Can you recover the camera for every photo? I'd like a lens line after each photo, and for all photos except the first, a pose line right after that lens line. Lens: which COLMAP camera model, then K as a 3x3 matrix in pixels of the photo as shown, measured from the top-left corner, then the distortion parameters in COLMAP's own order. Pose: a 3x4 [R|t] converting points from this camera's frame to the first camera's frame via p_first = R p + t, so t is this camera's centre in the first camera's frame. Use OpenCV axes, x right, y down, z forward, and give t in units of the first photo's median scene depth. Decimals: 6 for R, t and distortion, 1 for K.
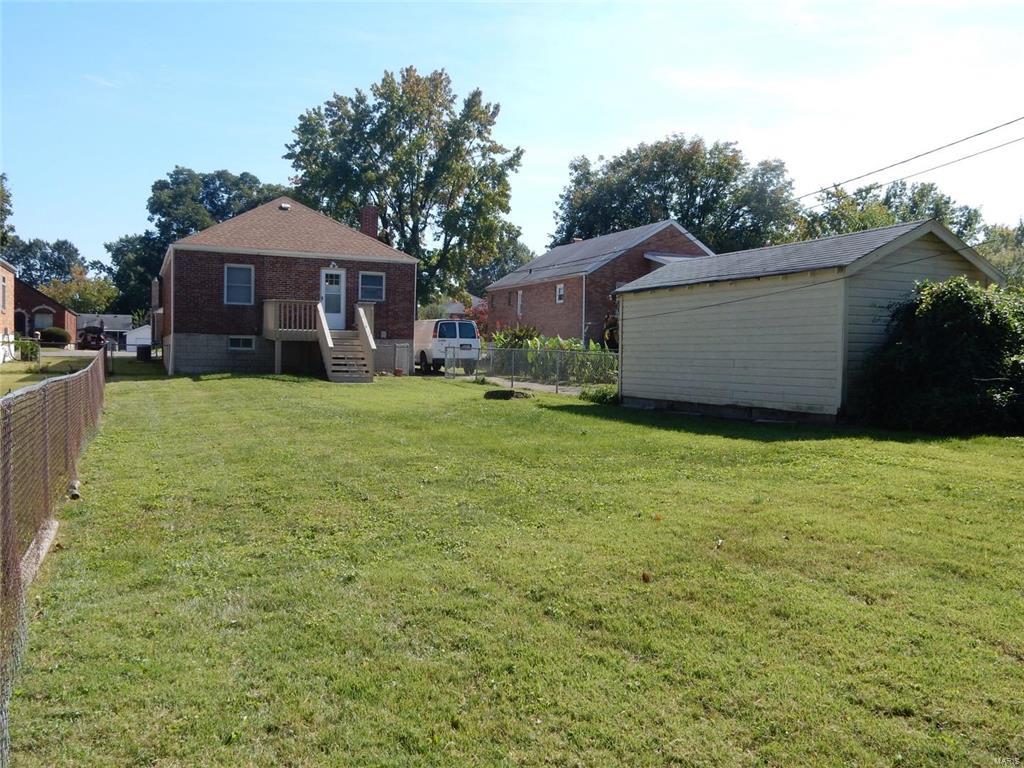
lens RADIAL K [[873.9, 0, 510.4], [0, 873.9, 383.3], [0, 0, 1]] dist [-0.017837, -0.016479]
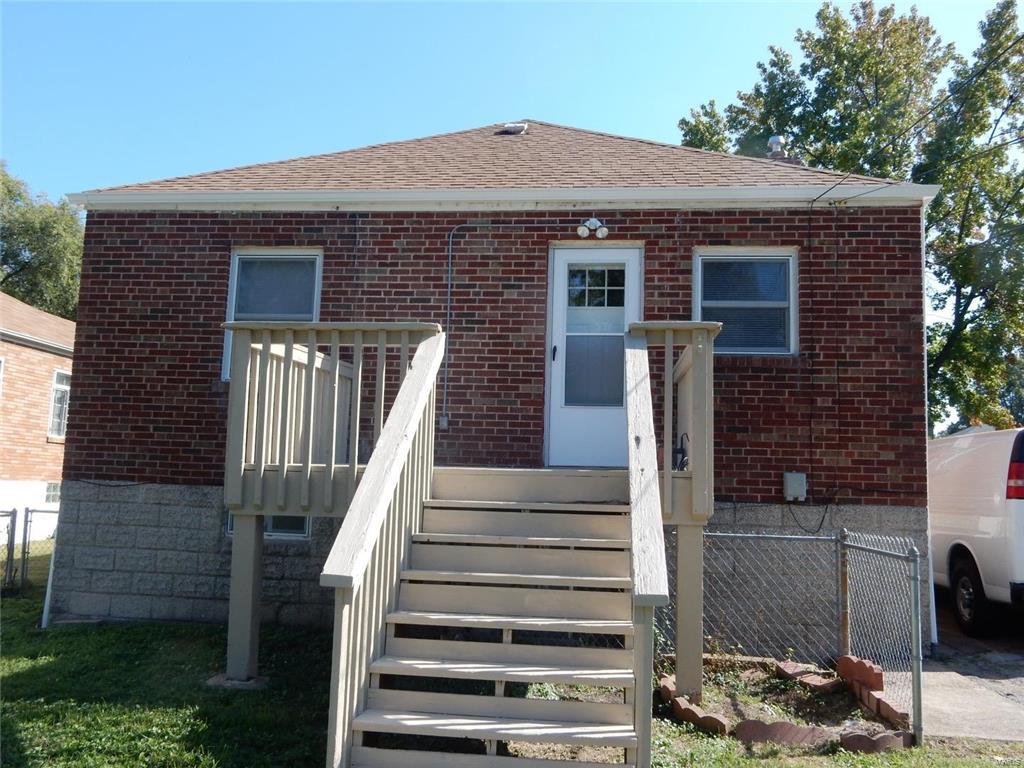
lens RADIAL K [[873.9, 0, 508.7], [0, 873.9, 380.5], [0, 0, 1]] dist [-0.017837, -0.016479]
pose [[0.866536, -0.059439, -0.495563, -0.089259], [-0.027707, 0.985624, -0.166665, -0.040965], [0.498345, 0.158152, 0.852432, 0.726294]]
